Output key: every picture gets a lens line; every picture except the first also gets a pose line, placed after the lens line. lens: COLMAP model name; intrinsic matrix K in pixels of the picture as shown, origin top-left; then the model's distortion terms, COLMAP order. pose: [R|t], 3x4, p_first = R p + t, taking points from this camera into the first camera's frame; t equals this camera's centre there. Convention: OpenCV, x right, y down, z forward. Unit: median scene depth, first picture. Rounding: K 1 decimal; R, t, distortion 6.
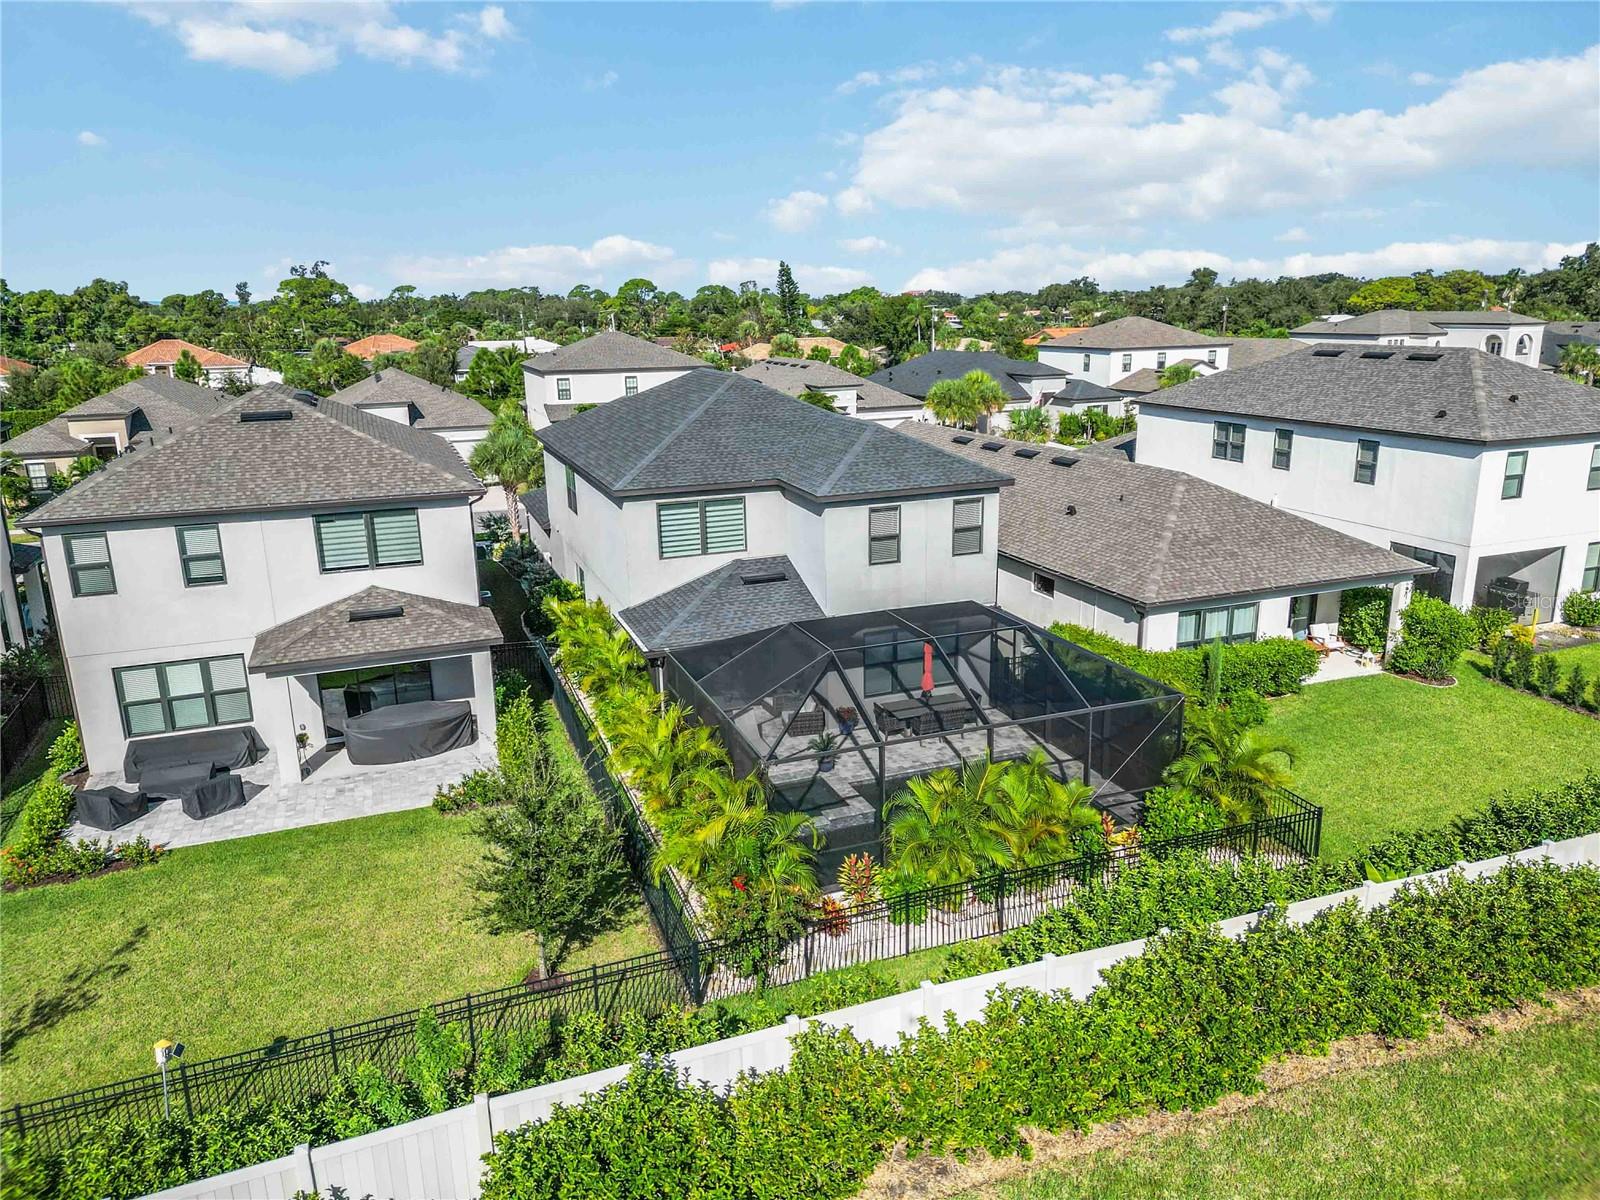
lens RADIAL K [[1121.2, 0, 798.5], [0, 1121.2, 599.2], [0, 0, 1]] dist [0.059905, -0.054843]
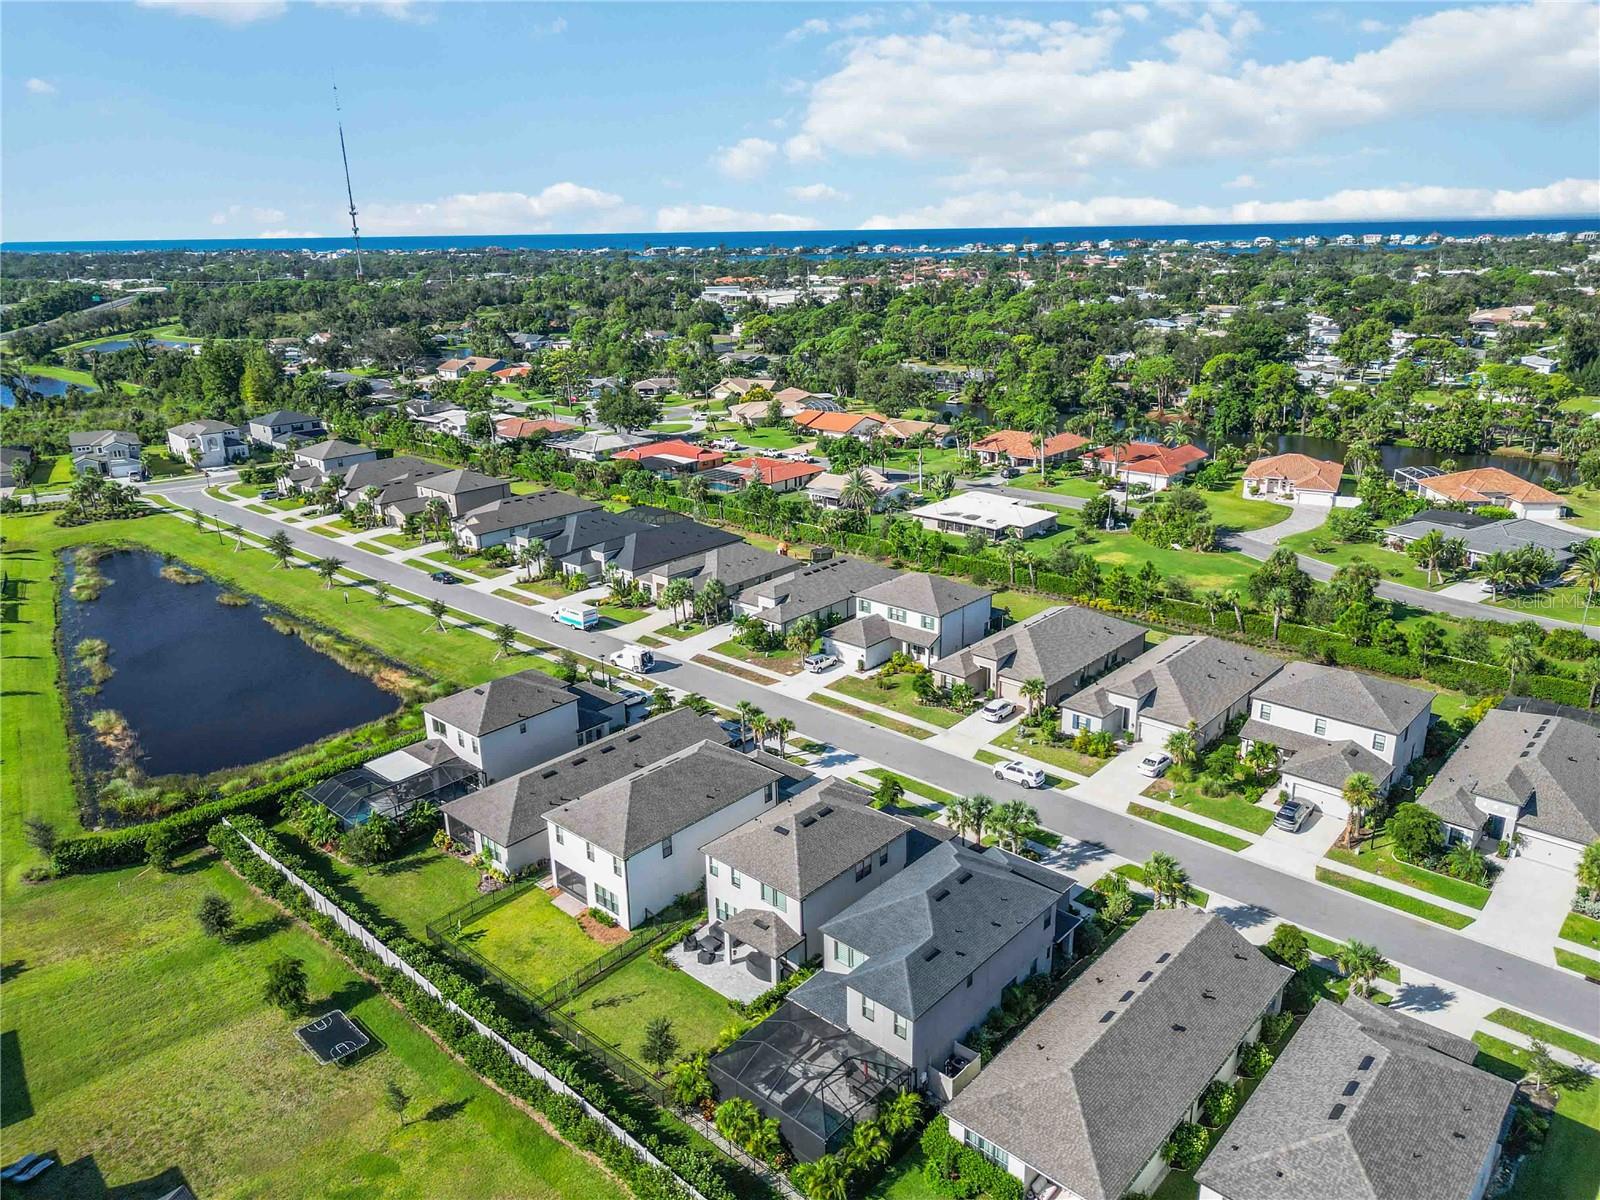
lens RADIAL K [[1116.0, 0, 798.5], [0, 1116.0, 595.2], [0, 0, 1]] dist [0.112536, -0.152481]
pose [[0.452803, 0.288849, -0.843526, 1.609412], [-0.220289, 0.952982, 0.208080, -1.228667], [0.863969, 0.091601, 0.495144, -0.347643]]
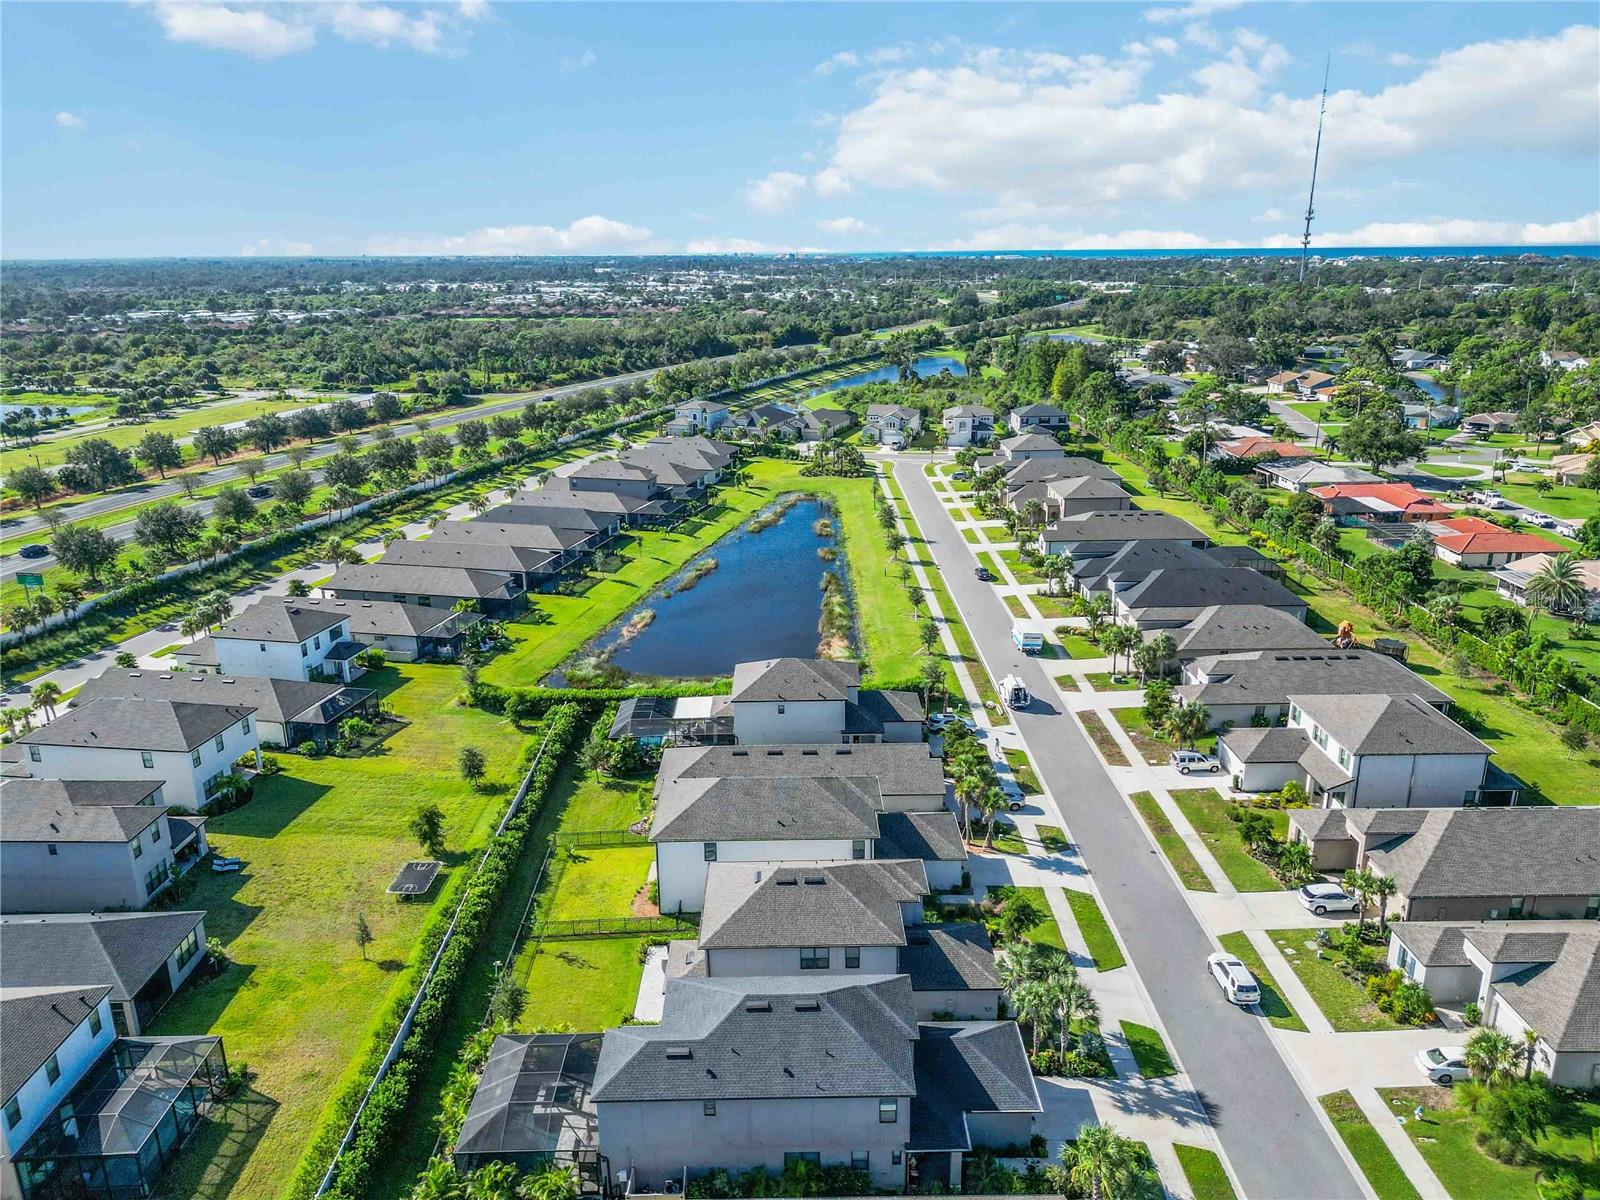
lens RADIAL K [[1121.2, 0, 798.5], [0, 1121.2, 599.2], [0, 0, 1]] dist [0.059905, -0.054843]
pose [[-0.348112, 0.301299, -0.887714, 1.467043], [-0.222572, 0.893303, 0.390476, -1.639529], [0.910648, 0.333510, -0.243908, 1.427451]]
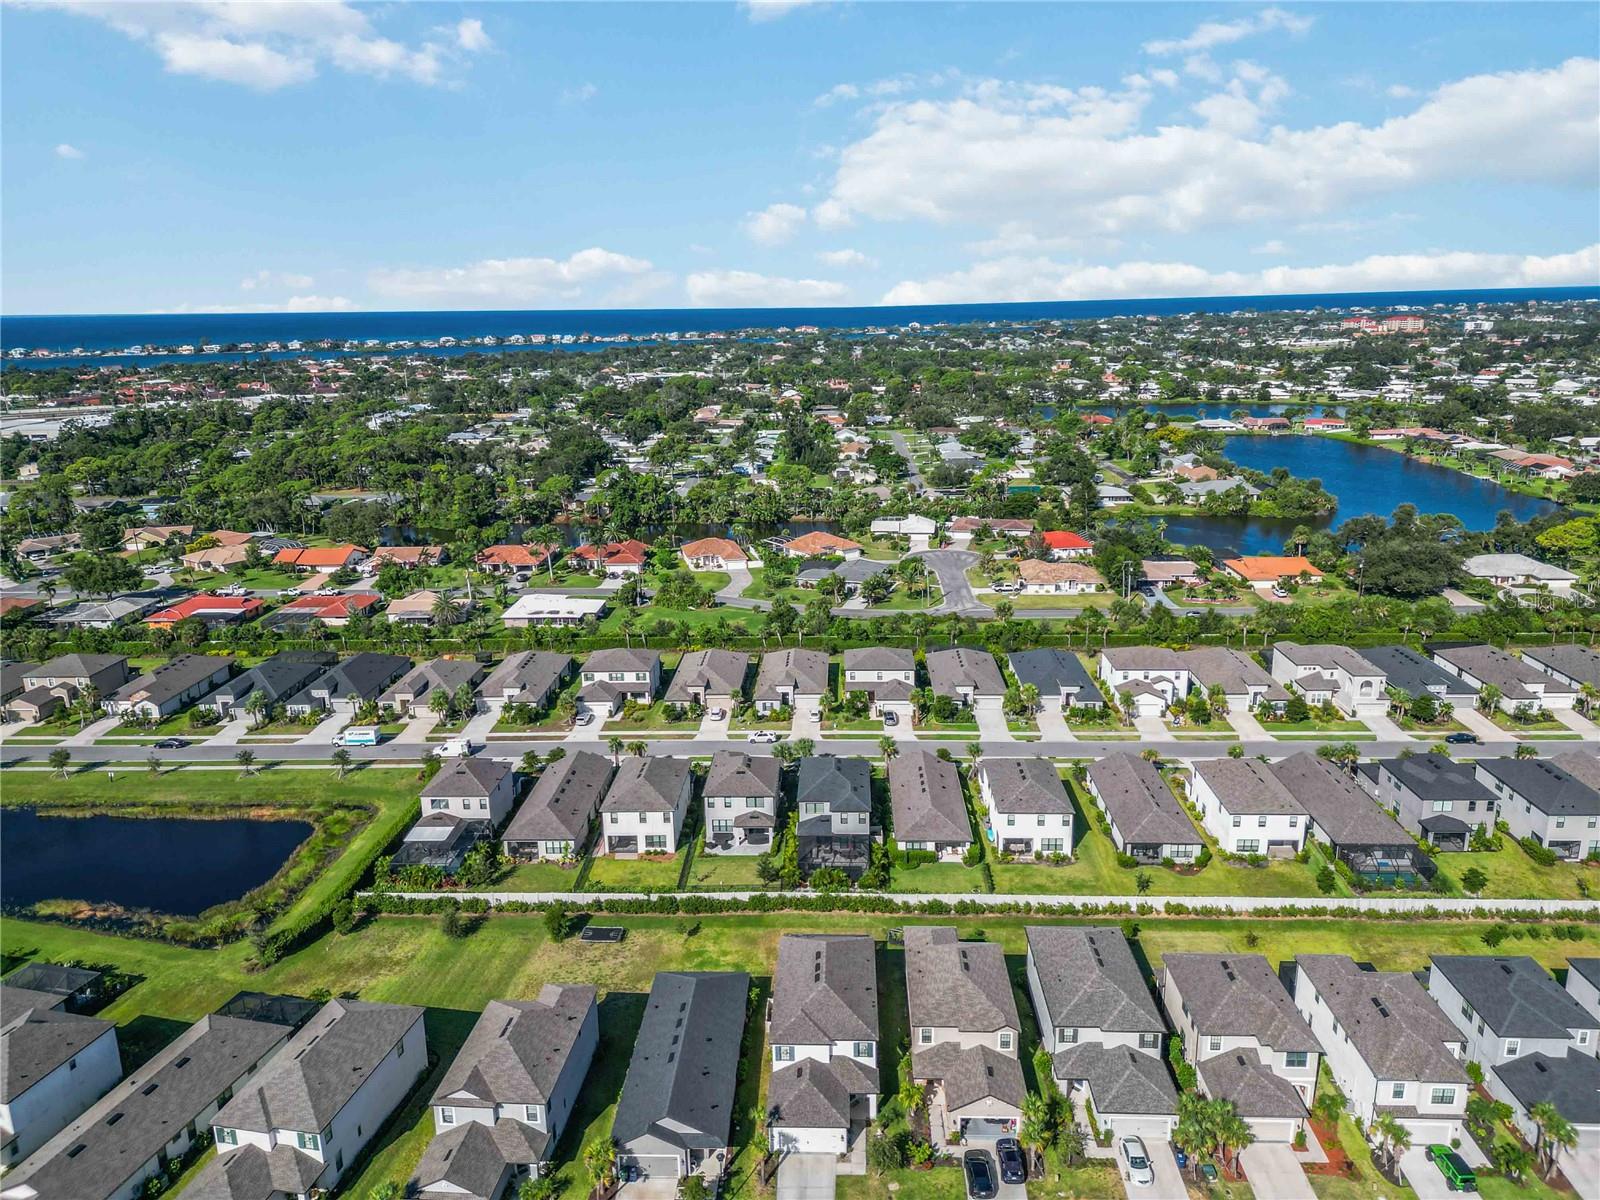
lens RADIAL K [[1116.0, 0, 798.5], [0, 1116.0, 595.2], [0, 0, 1]] dist [0.112536, -0.152481]
pose [[0.918768, 0.101895, -0.381422, 1.608238], [-0.099539, 0.994695, 0.025959, -1.097470], [0.382044, 0.014116, 0.924036, -3.563621]]
